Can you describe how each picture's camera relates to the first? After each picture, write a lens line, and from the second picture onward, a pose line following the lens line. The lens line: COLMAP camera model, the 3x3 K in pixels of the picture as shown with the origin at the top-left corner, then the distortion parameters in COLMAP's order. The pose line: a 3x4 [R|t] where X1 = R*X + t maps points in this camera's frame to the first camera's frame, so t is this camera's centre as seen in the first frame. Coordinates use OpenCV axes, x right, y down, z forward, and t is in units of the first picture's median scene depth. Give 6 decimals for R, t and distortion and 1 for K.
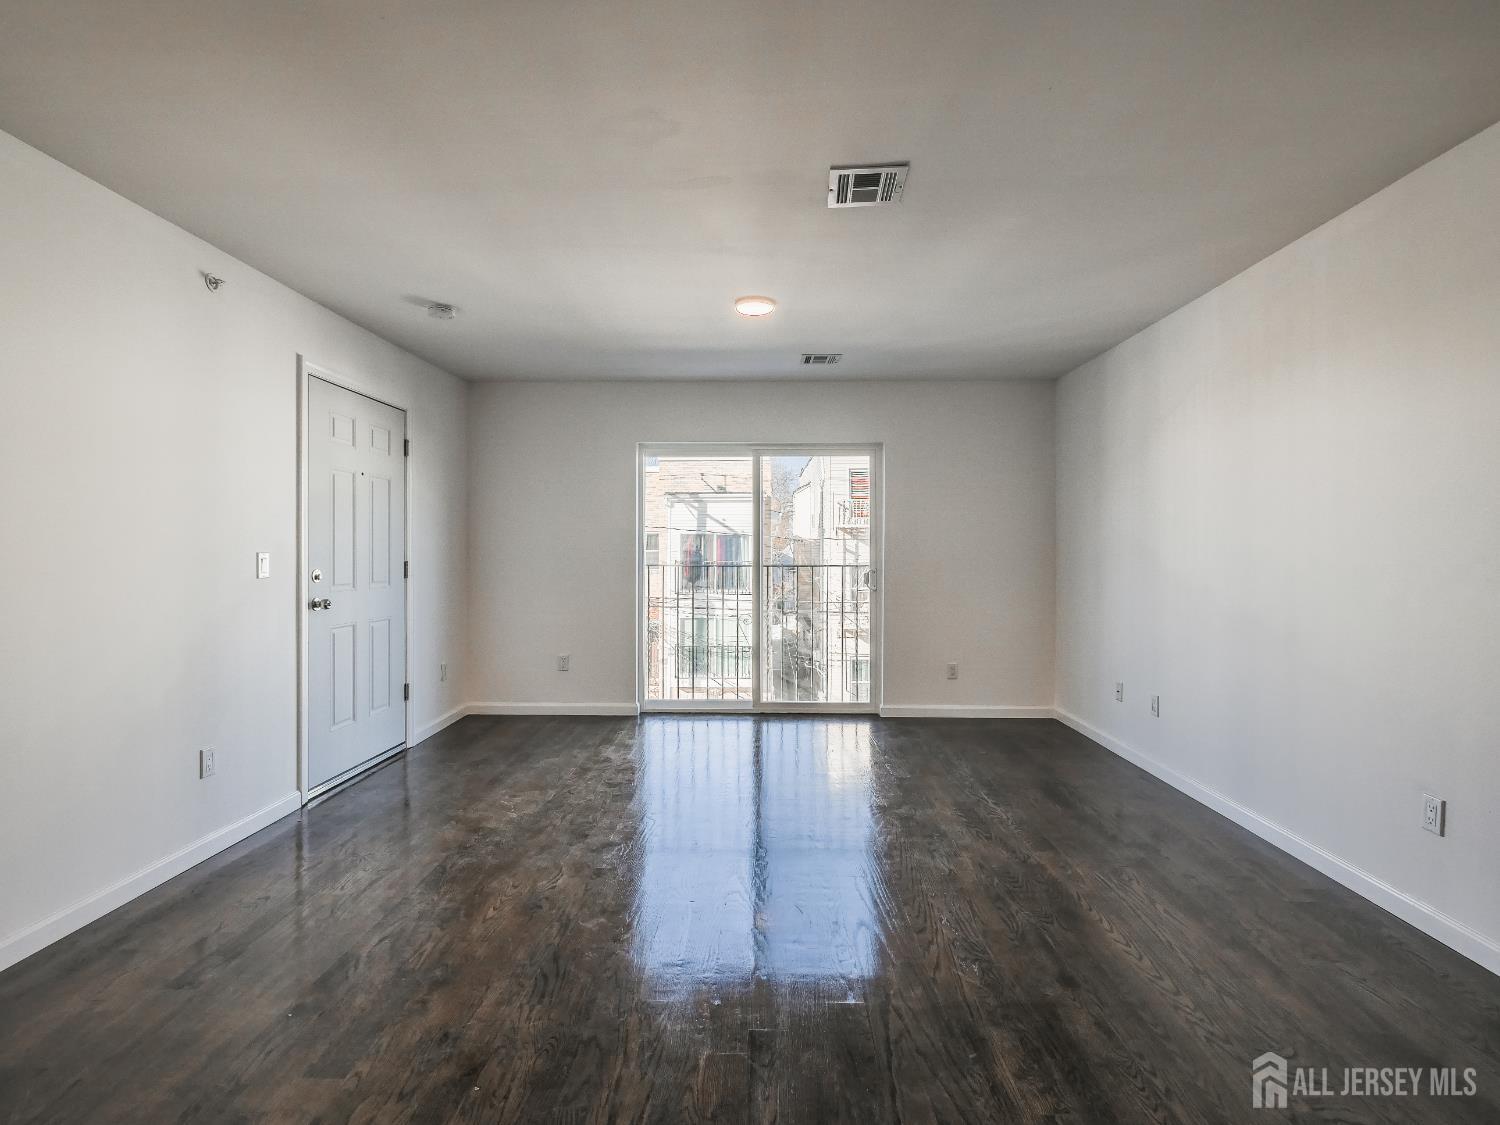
lens RADIAL K [[720.9, 0, 751.2], [0, 720.9, 556.1], [0, 0, 1]] dist [0.001526, 0.000635]
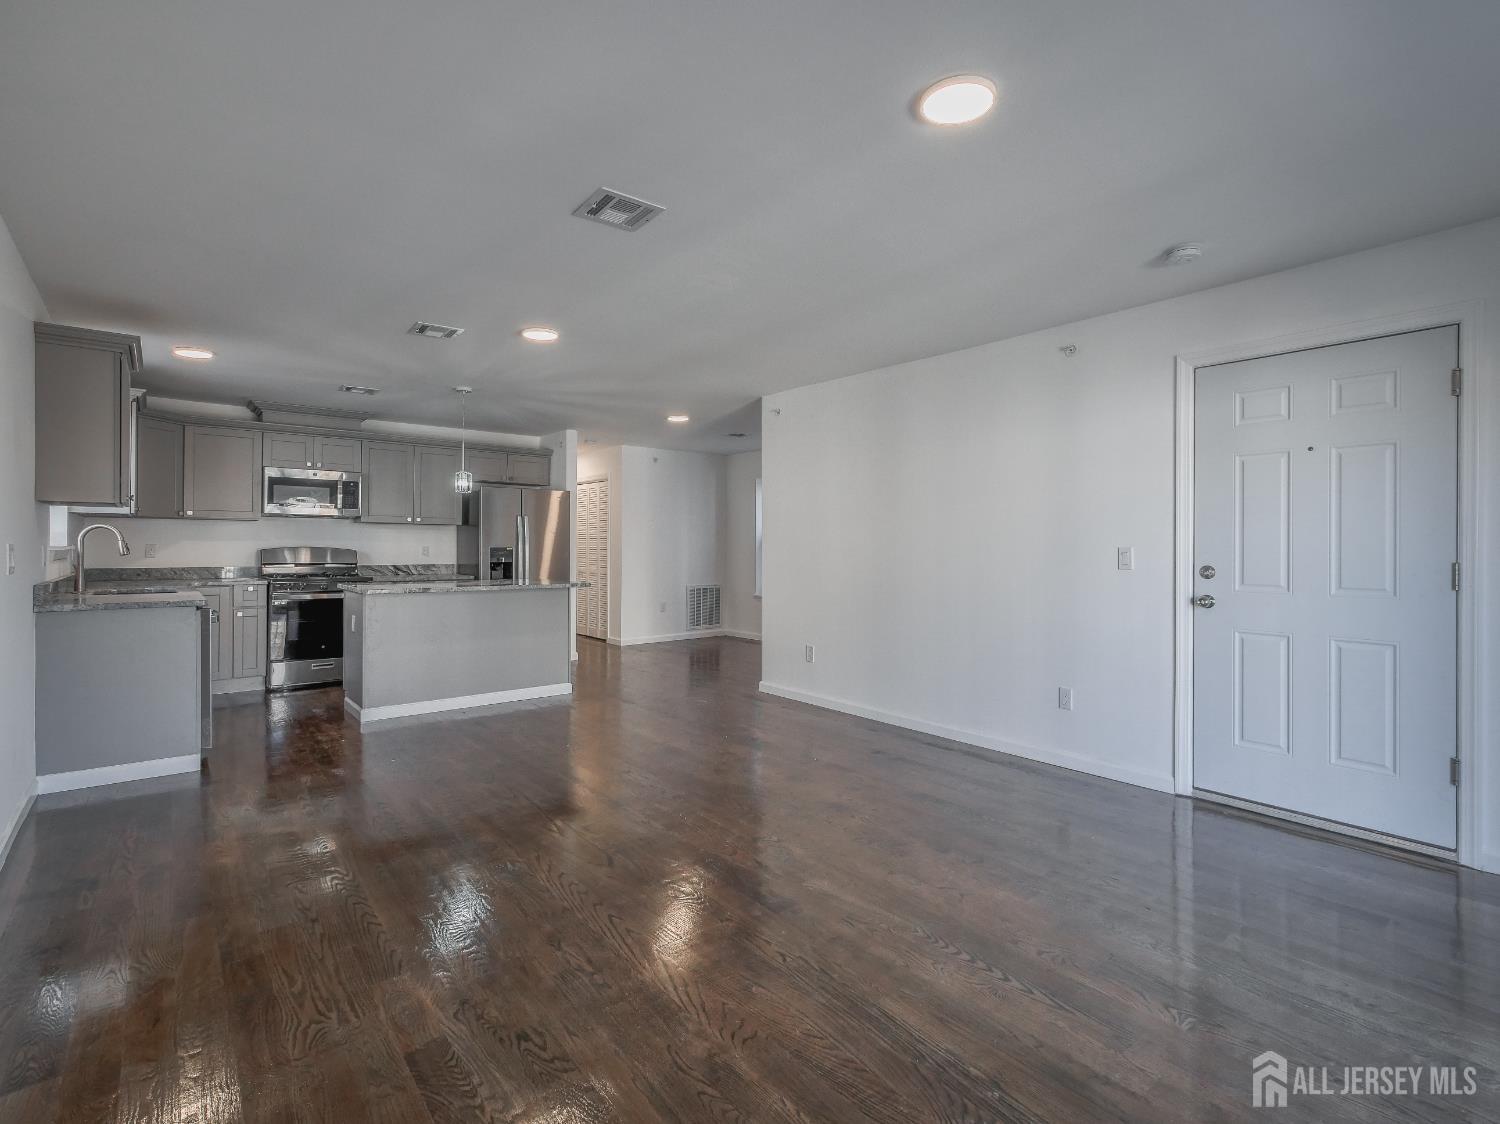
lens RADIAL K [[723.3, 0, 754.6], [0, 723.3, 544.9], [0, 0, 1]] dist [0.001002, 0.000613]
pose [[-0.756675, -0.004783, -0.653774, 0.489777], [-0.009554, 0.999947, 0.003743, -0.006061], [0.653722, 0.009078, -0.756681, 1.338903]]
